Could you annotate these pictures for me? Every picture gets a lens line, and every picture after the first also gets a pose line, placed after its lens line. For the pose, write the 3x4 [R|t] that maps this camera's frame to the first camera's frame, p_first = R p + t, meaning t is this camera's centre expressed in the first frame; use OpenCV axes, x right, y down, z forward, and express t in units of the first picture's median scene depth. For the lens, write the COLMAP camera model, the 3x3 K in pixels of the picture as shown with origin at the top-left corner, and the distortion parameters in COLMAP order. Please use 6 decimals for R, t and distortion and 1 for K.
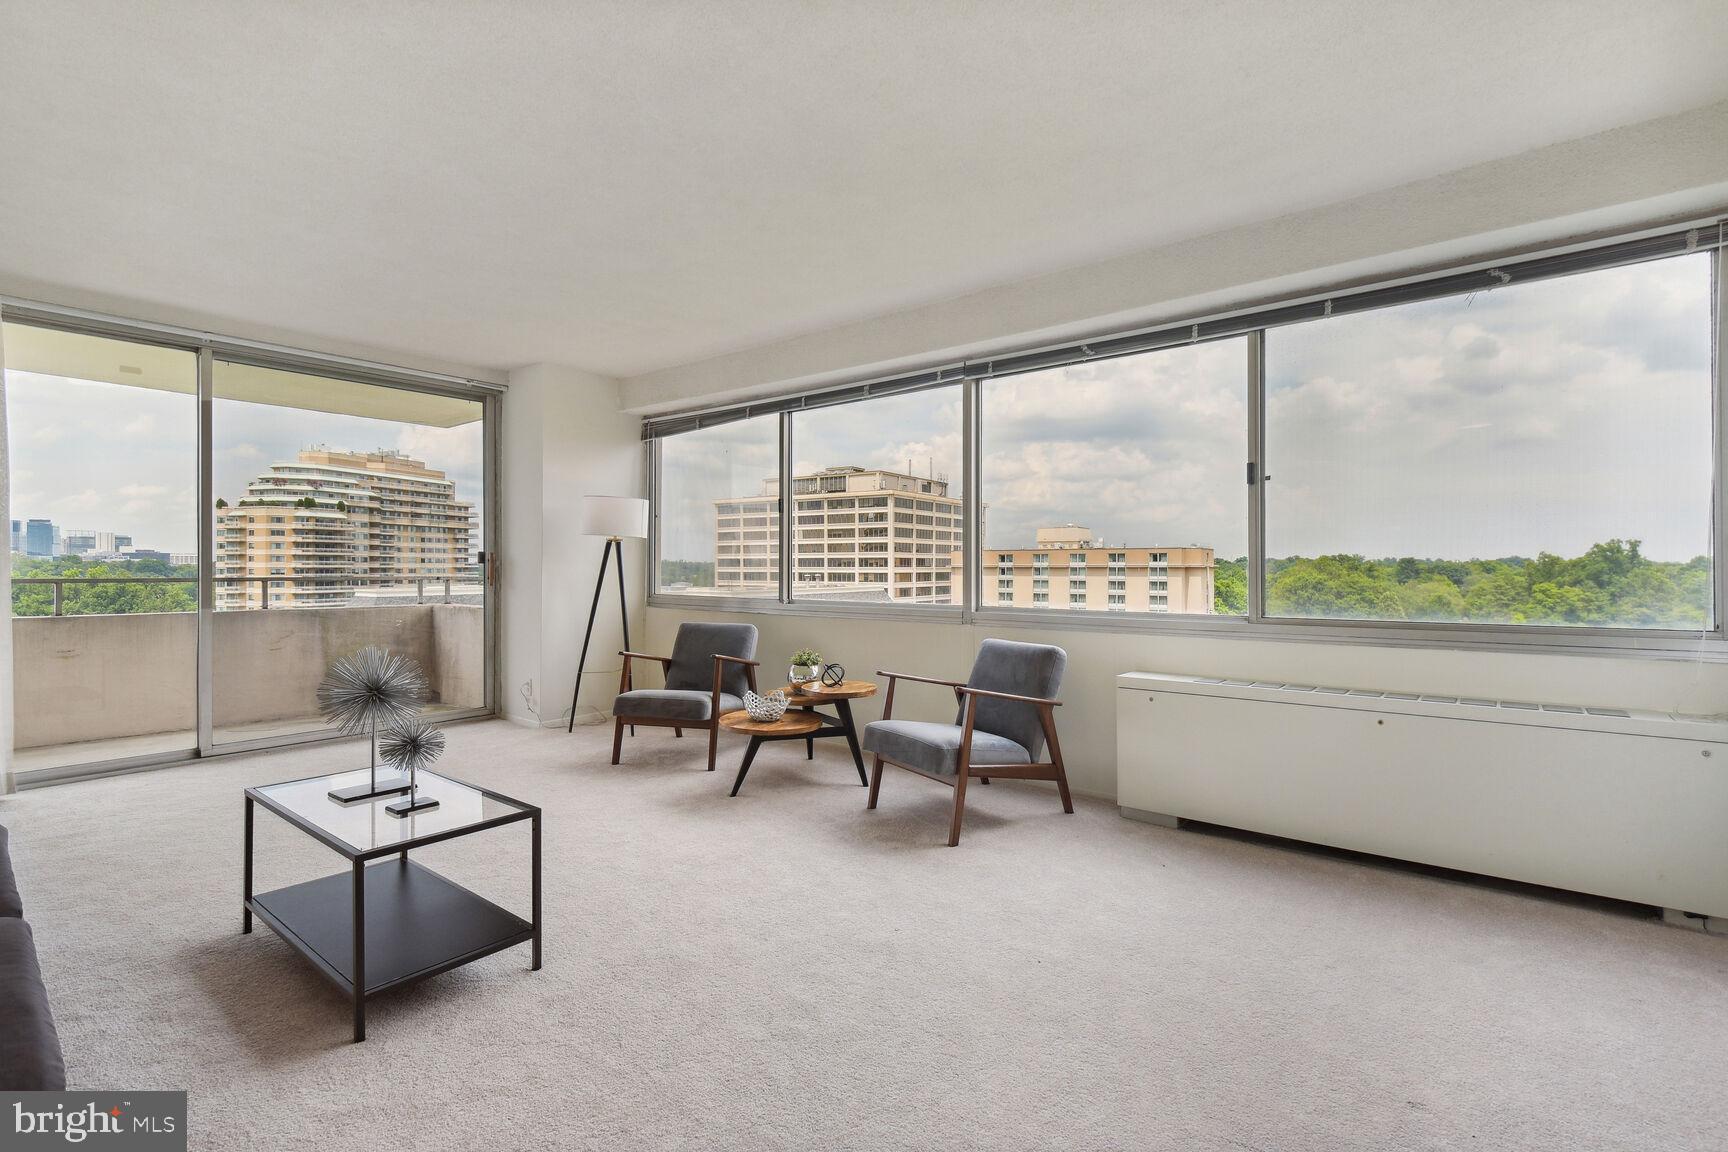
lens RADIAL K [[815.2, 0, 897.5], [0, 815.2, 568.7], [0, 0, 1]] dist [0.009083, -0.000353]
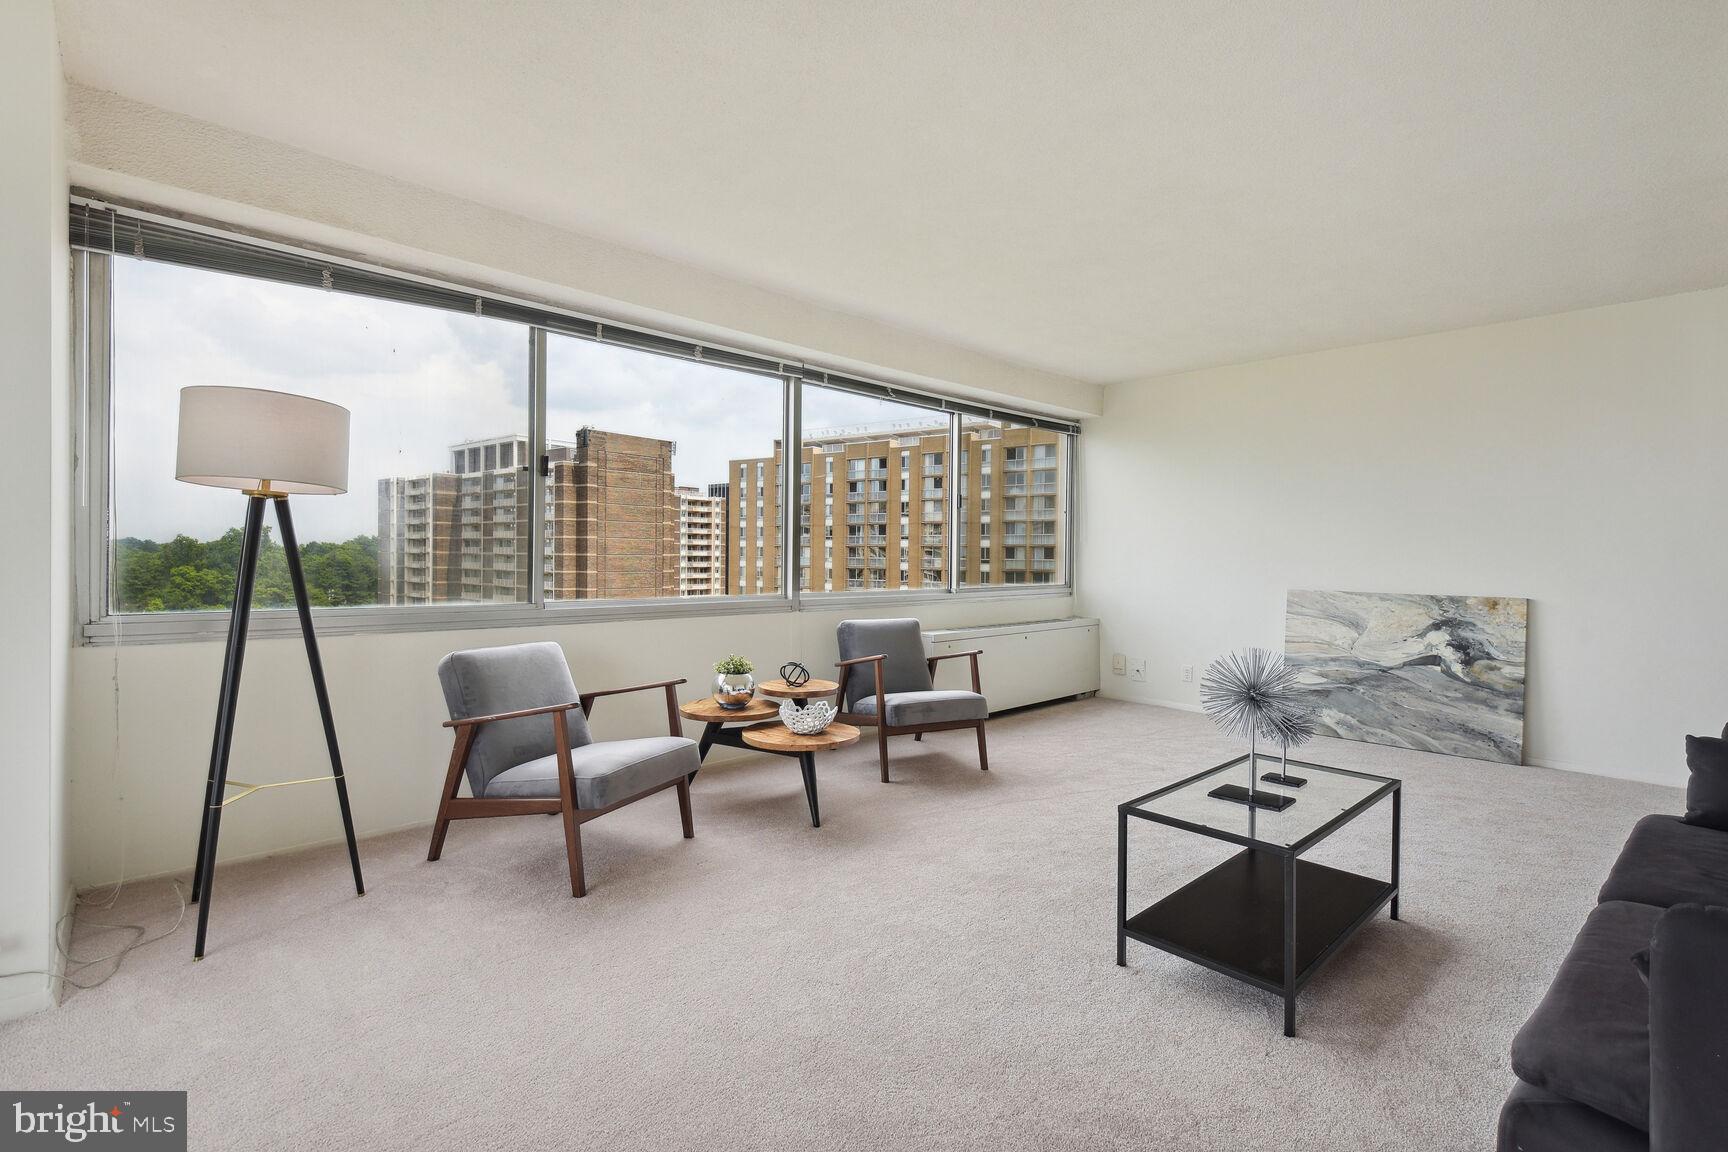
lens RADIAL K [[815.2, 0, 860.4], [0, 815.2, 563.8], [0, 0, 1]] dist [0.009083, -0.000353]
pose [[0.127727, -0.008557, 0.991772, -0.092011], [-0.006960, 0.999930, 0.009524, -0.000431], [-0.991785, -0.008119, 0.127659, 0.075626]]
